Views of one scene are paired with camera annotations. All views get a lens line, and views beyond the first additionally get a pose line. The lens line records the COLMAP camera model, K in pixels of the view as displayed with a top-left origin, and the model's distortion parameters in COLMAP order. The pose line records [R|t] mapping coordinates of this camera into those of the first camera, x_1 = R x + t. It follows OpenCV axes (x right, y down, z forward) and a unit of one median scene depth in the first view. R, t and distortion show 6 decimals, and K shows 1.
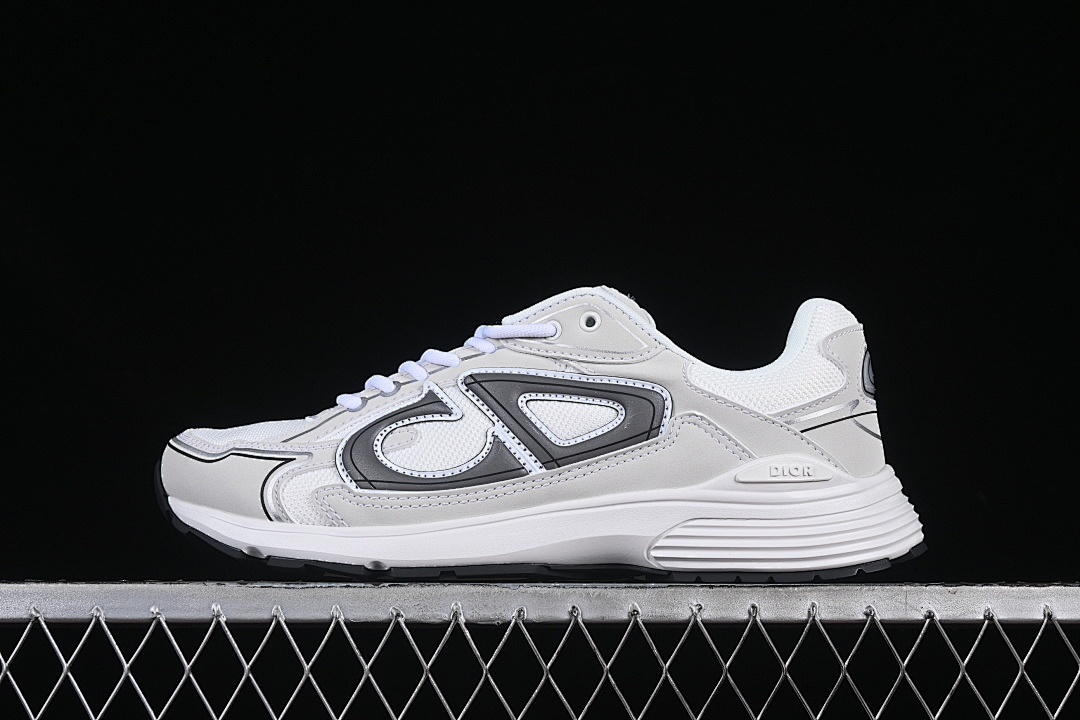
lens RADIAL K [[2400.9, 0, 539.7], [0, 2400.9, 360.4], [0, 0, 1]] dist [-0.007530, 0.000000]
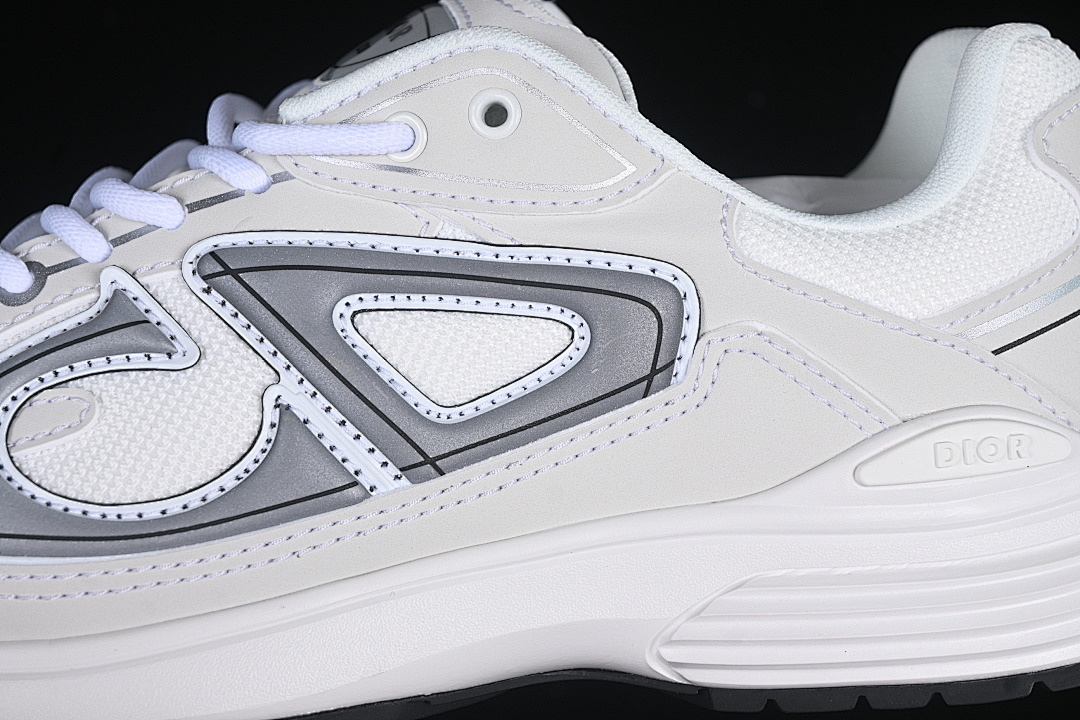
lens RADIAL K [[2400.9, 0, 540.9], [0, 2400.9, 358.9], [0, 0, 1]] dist [-0.007530, 0.000000]
pose [[0.991629, -0.054403, 0.117101, -0.022420], [0.029499, 0.978374, 0.204730, -0.060045], [-0.125707, -0.199562, 0.971788, 0.590801]]
